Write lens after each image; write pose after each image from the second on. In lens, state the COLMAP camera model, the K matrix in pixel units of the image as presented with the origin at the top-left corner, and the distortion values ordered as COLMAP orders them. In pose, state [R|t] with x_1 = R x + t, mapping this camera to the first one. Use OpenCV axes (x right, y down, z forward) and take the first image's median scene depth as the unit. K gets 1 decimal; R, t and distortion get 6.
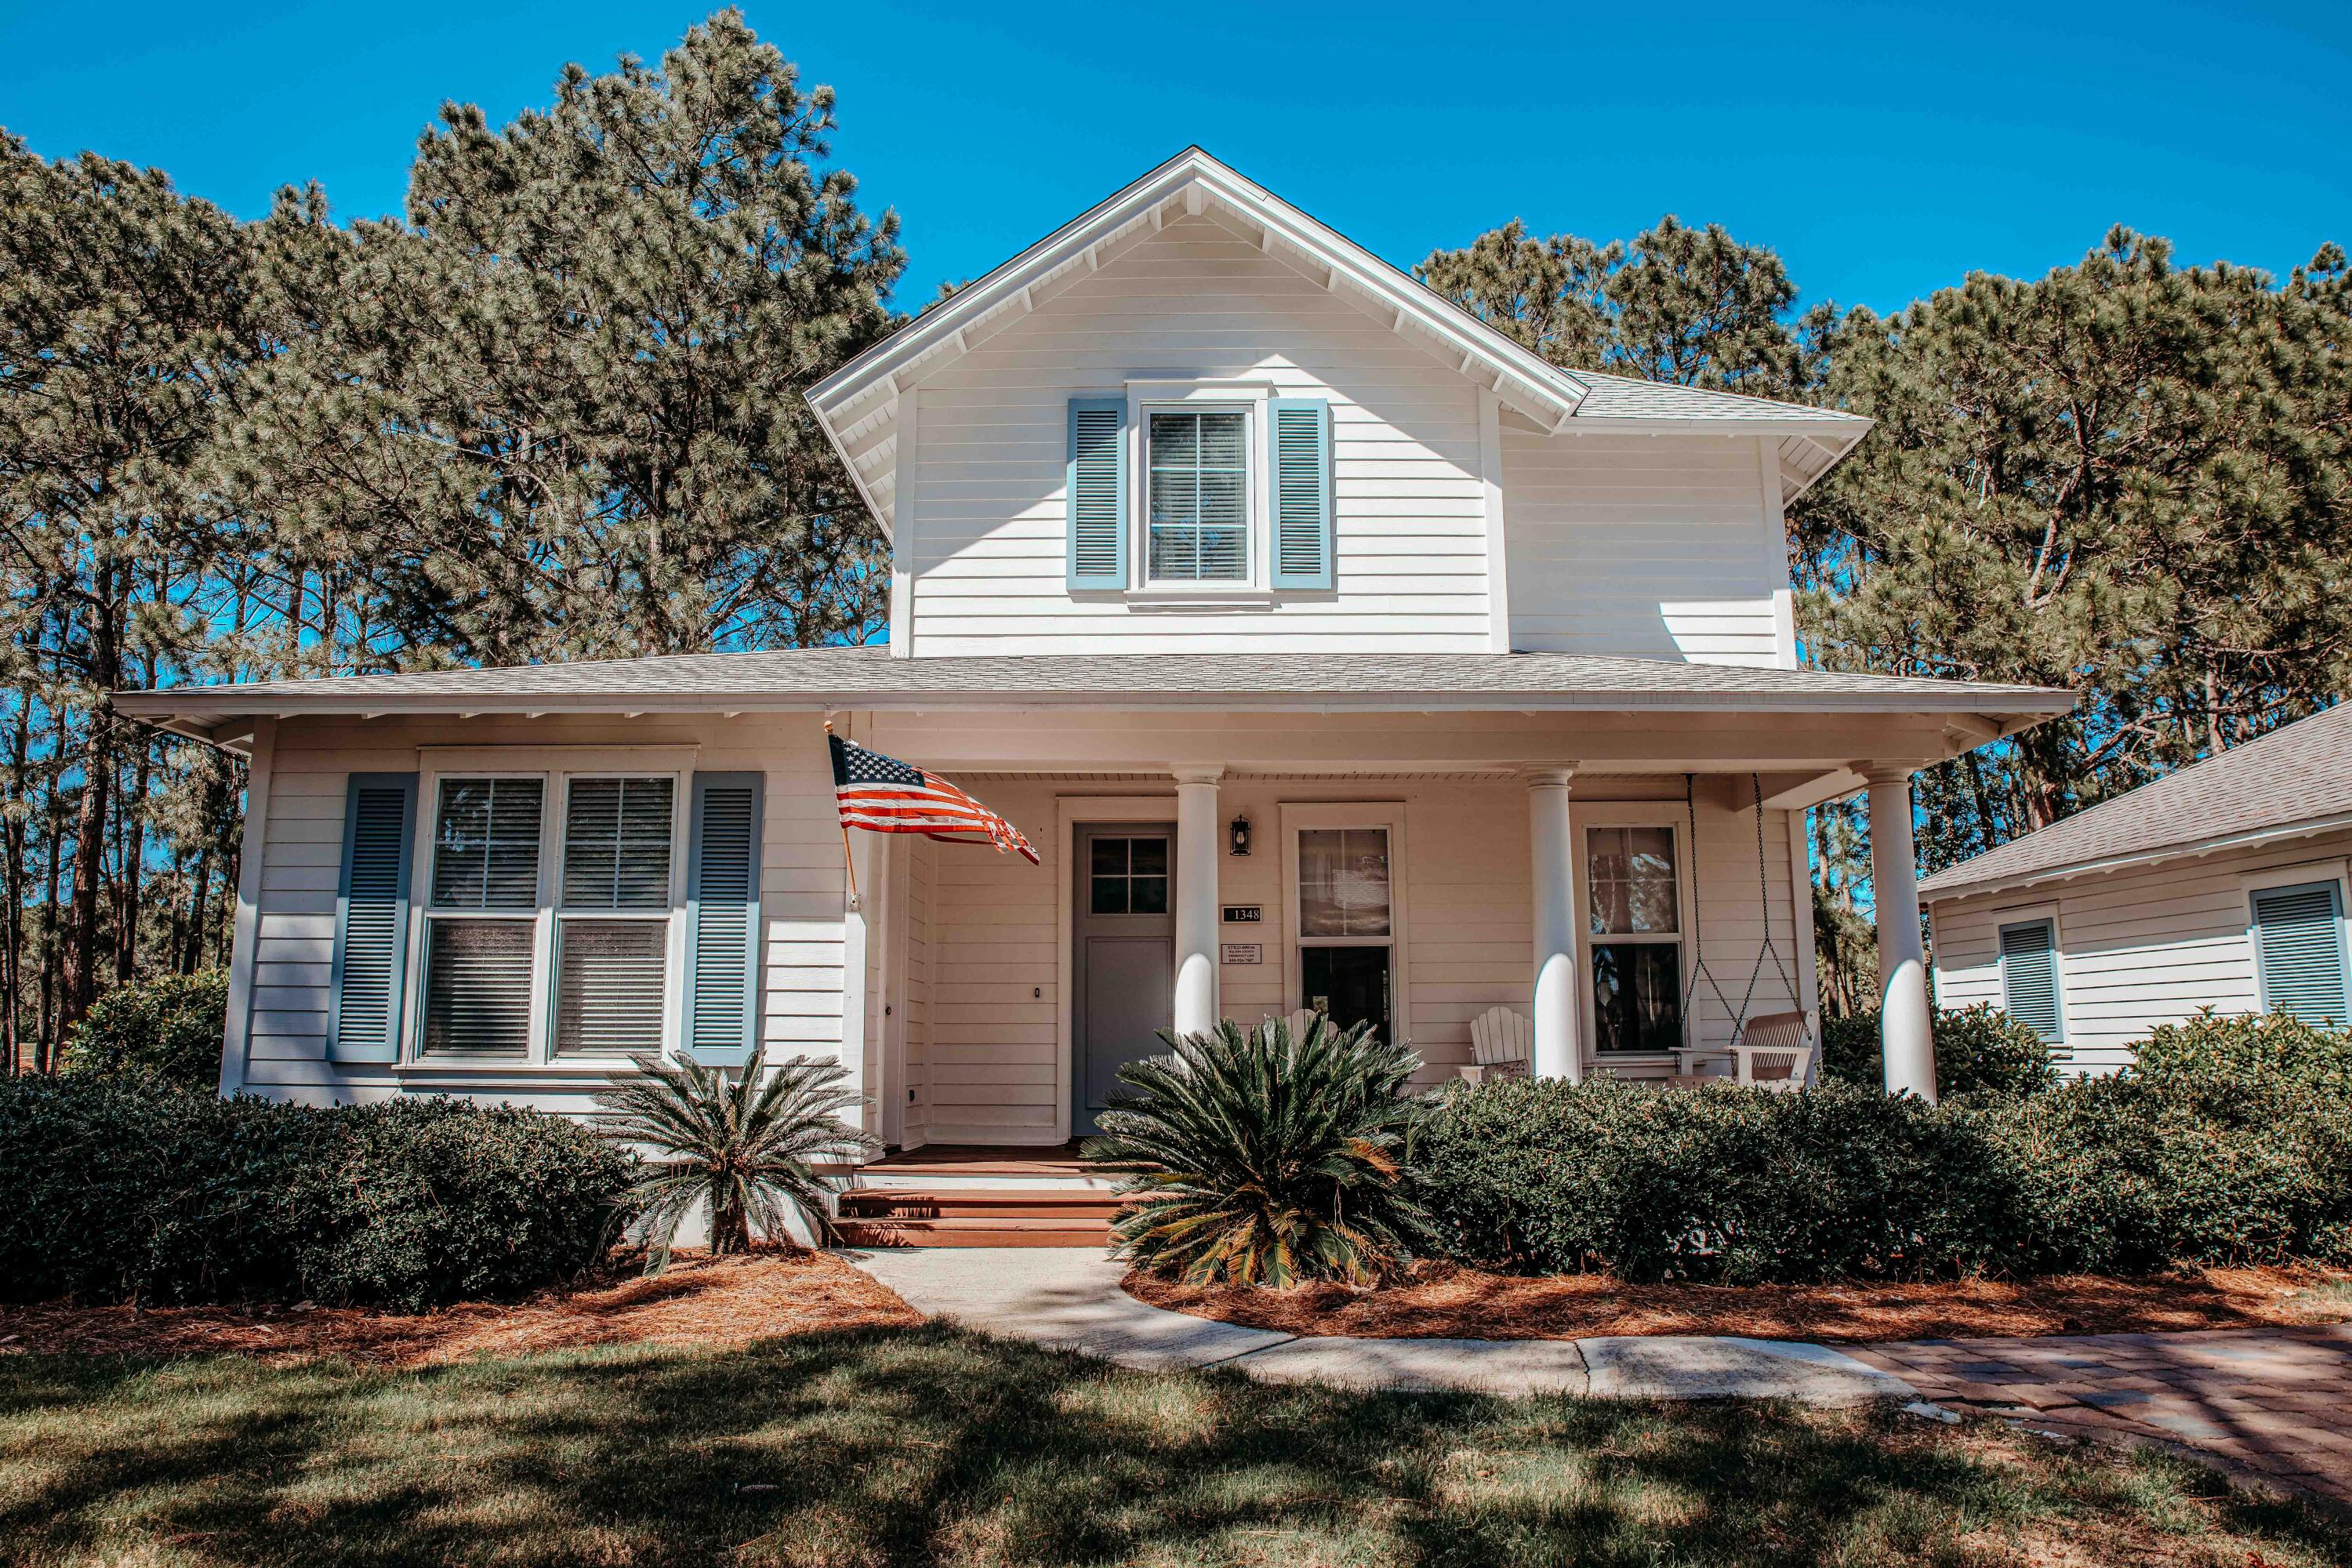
lens RADIAL K [[1543.3, 0, 1176.2], [0, 1543.3, 790.2], [0, 0, 1]] dist [-0.063626, -0.001469]
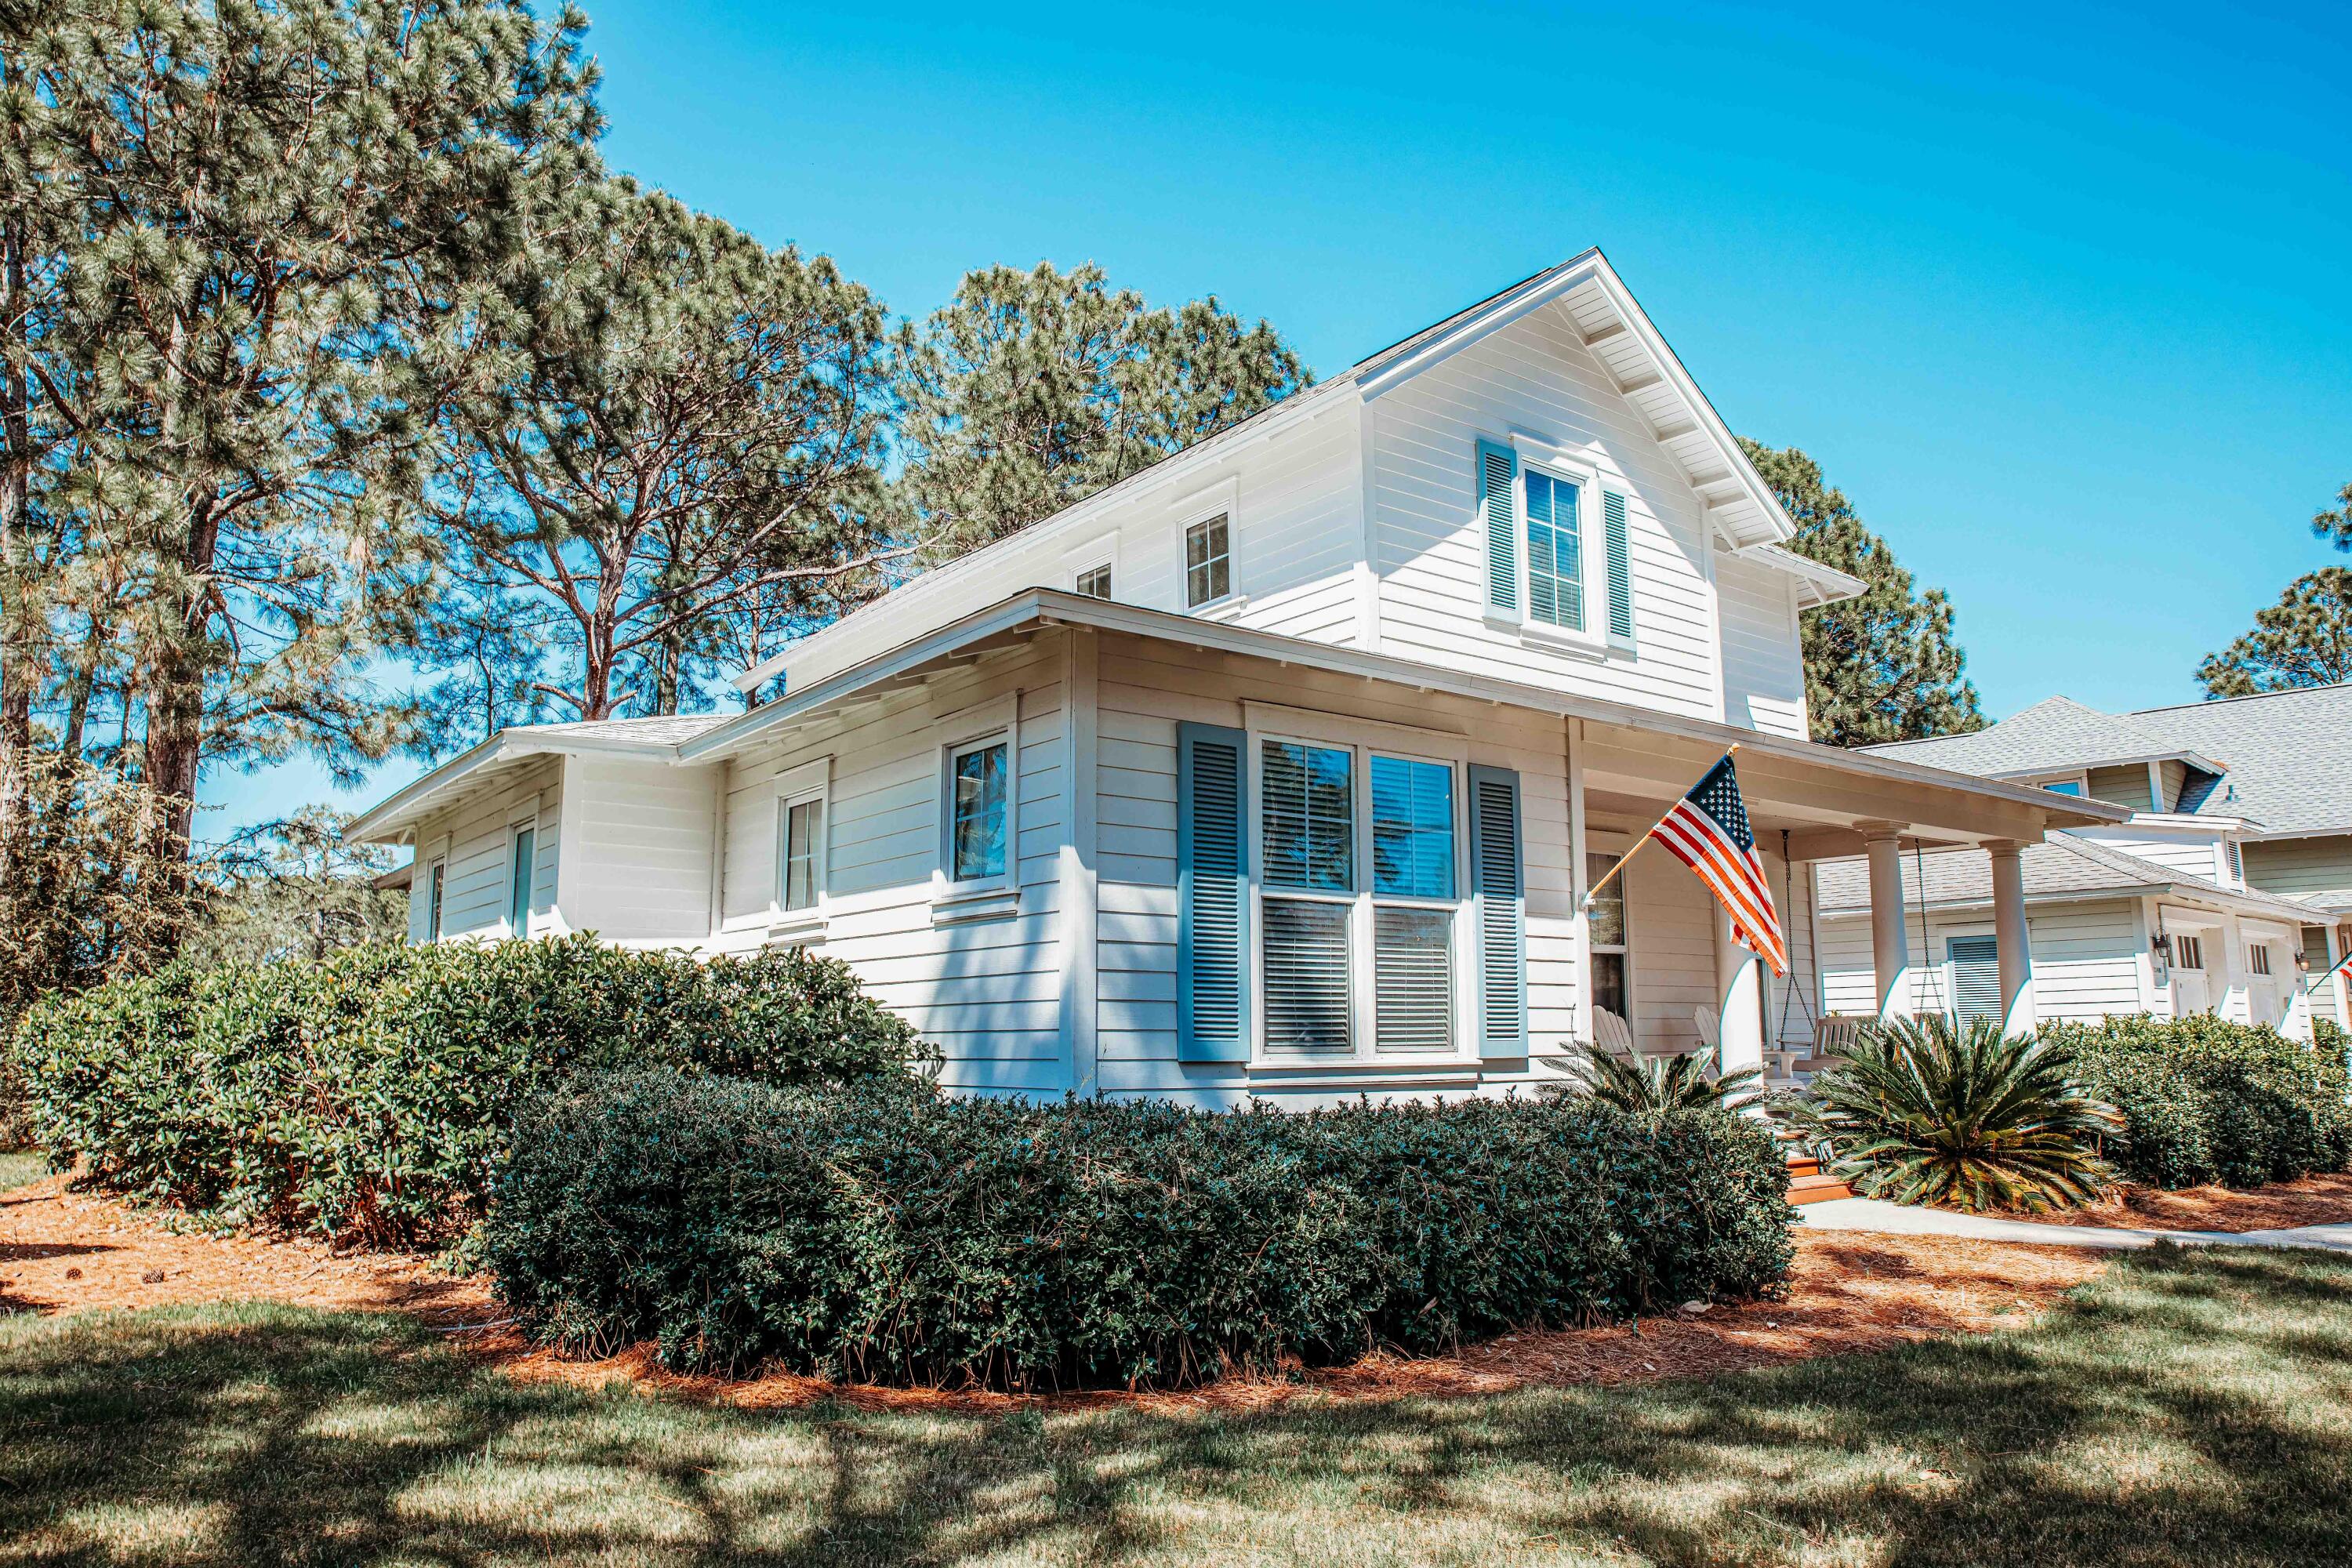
lens RADIAL K [[1555.3, 0, 1172.4], [0, 1555.3, 780.2], [0, 0, 1]] dist [0.009063, -0.001988]
pose [[0.790829, 0.097804, 0.604172, -0.897409], [-0.099248, 0.994577, -0.031092, 0.040886], [-0.603937, -0.035374, 0.796247, 0.253174]]
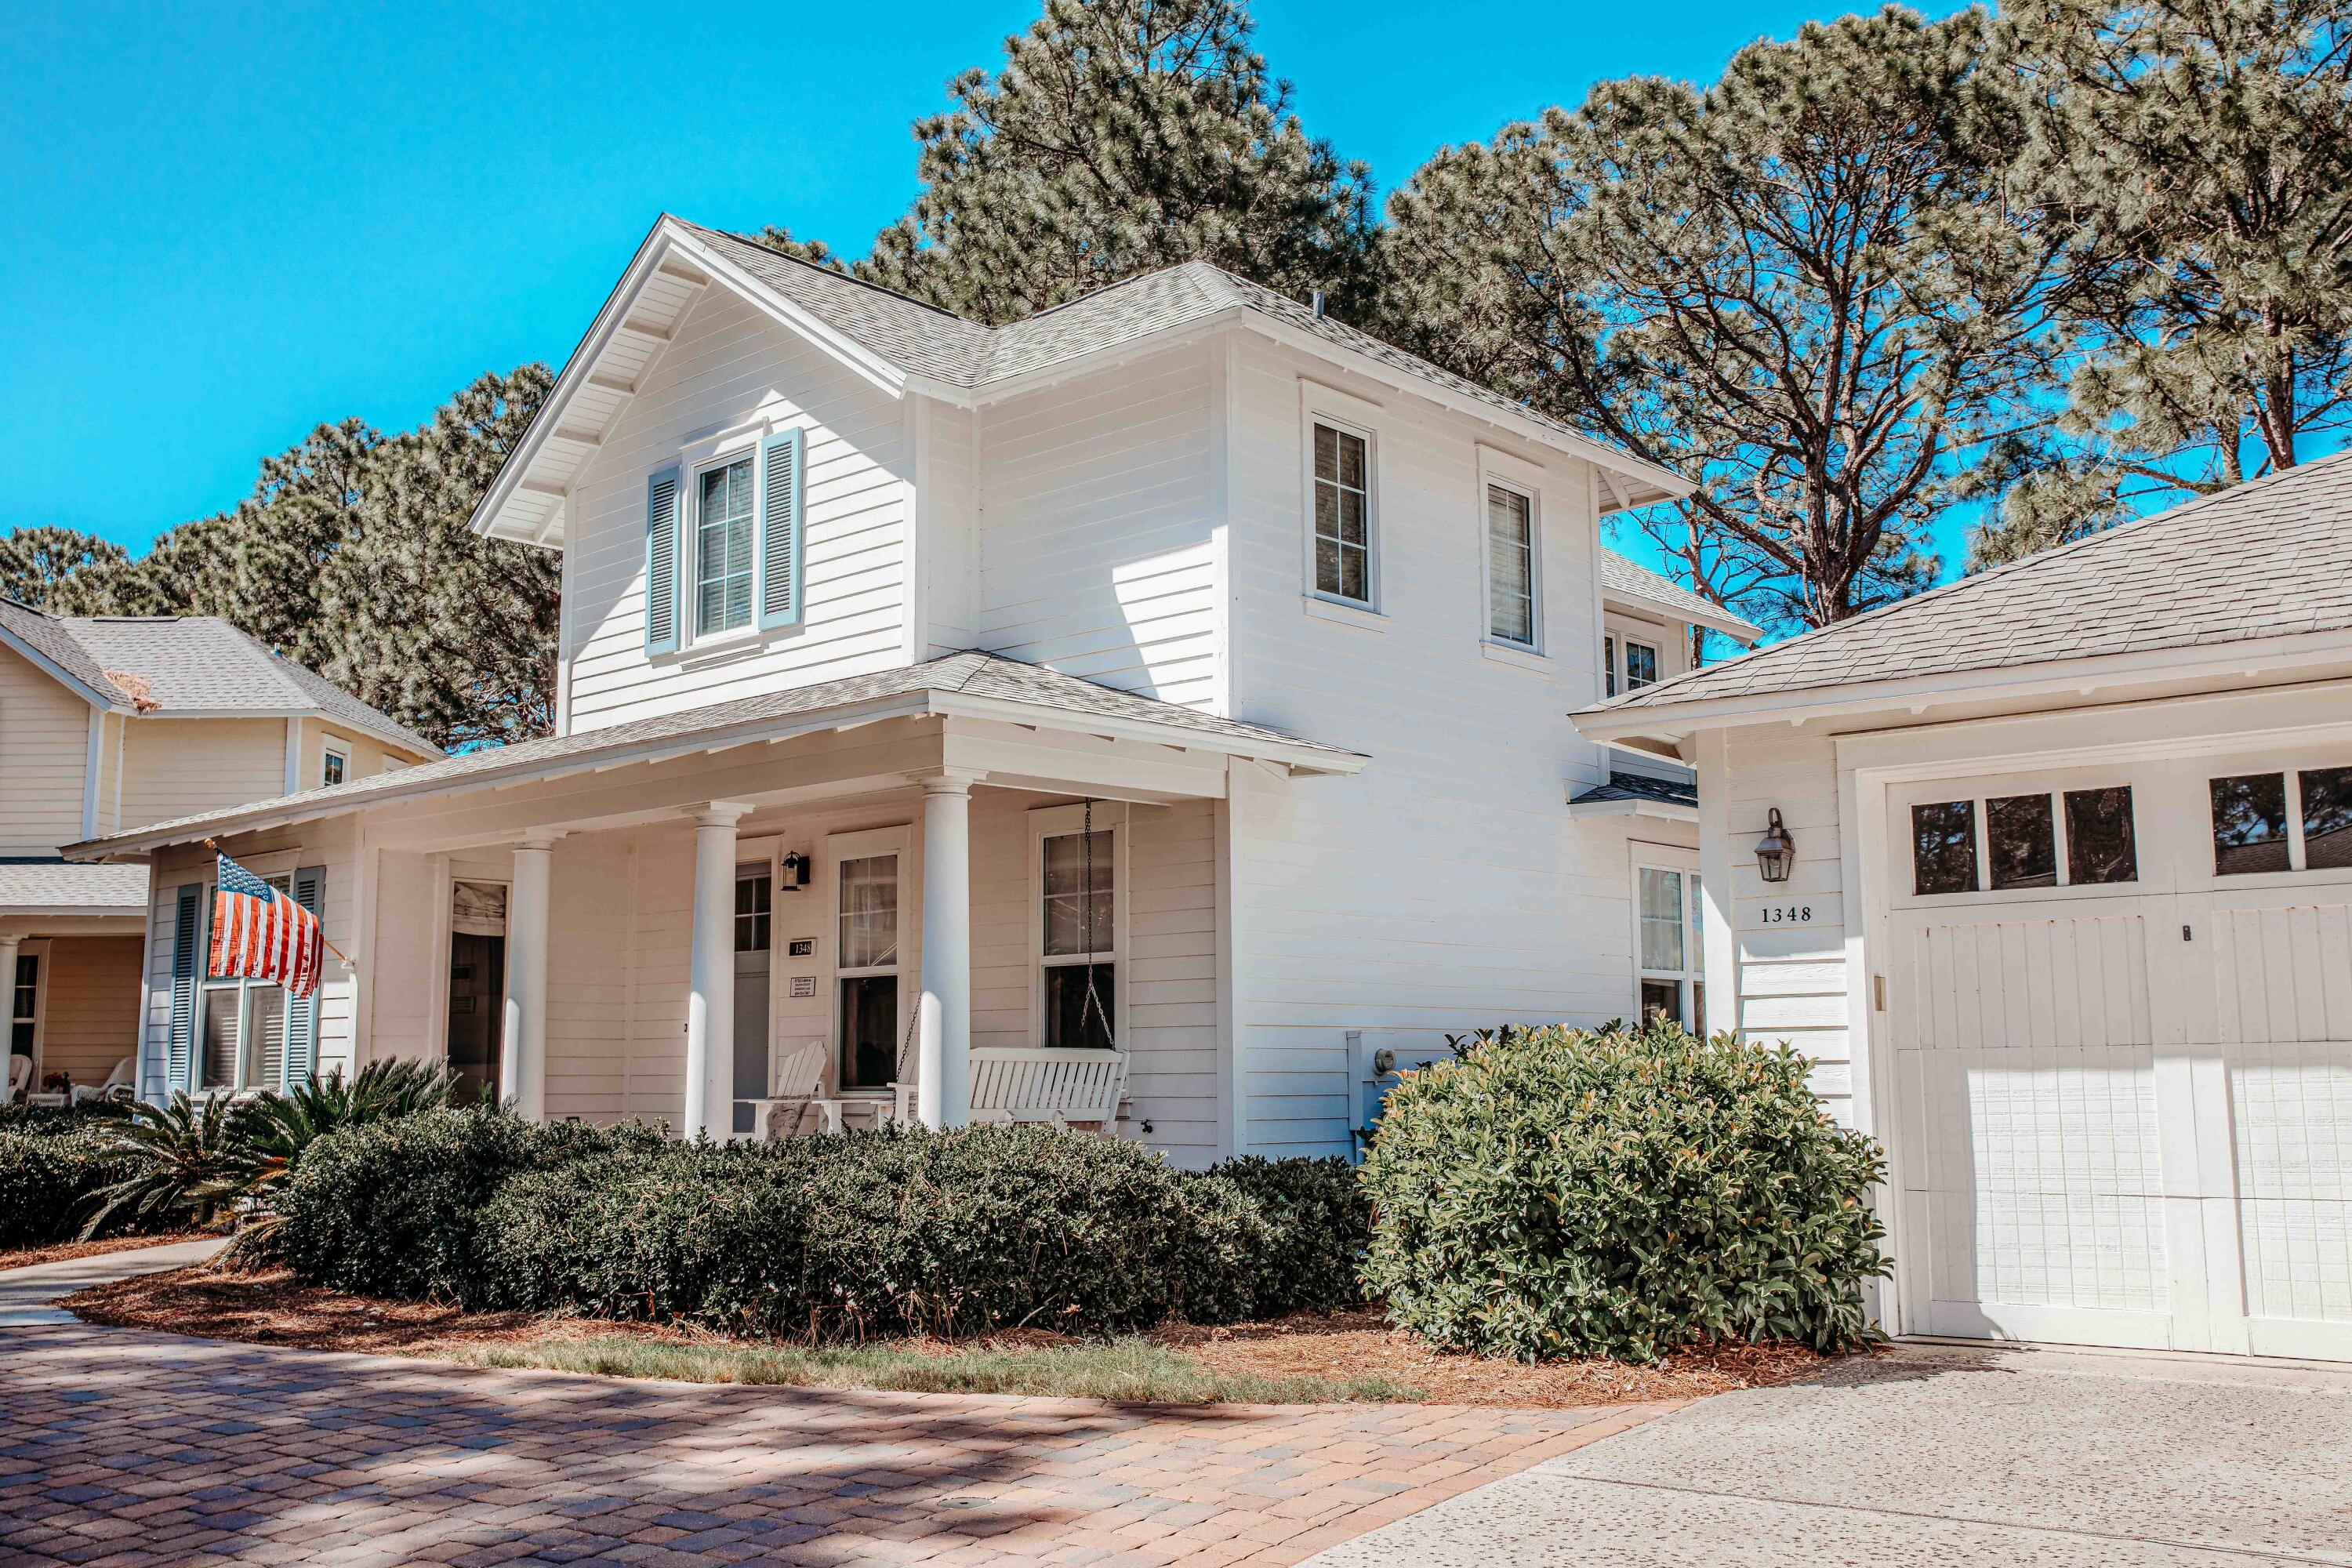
lens RADIAL K [[2109.7, 0, 1176.0], [0, 2109.7, 784.0], [0, 0, 1]] dist [-0.006424, -0.002013]
pose [[0.746090, -0.091026, -0.659594, 1.172670], [0.118082, 0.992998, -0.003470, 0.007033], [0.655291, -0.075297, 0.751614, 0.124215]]
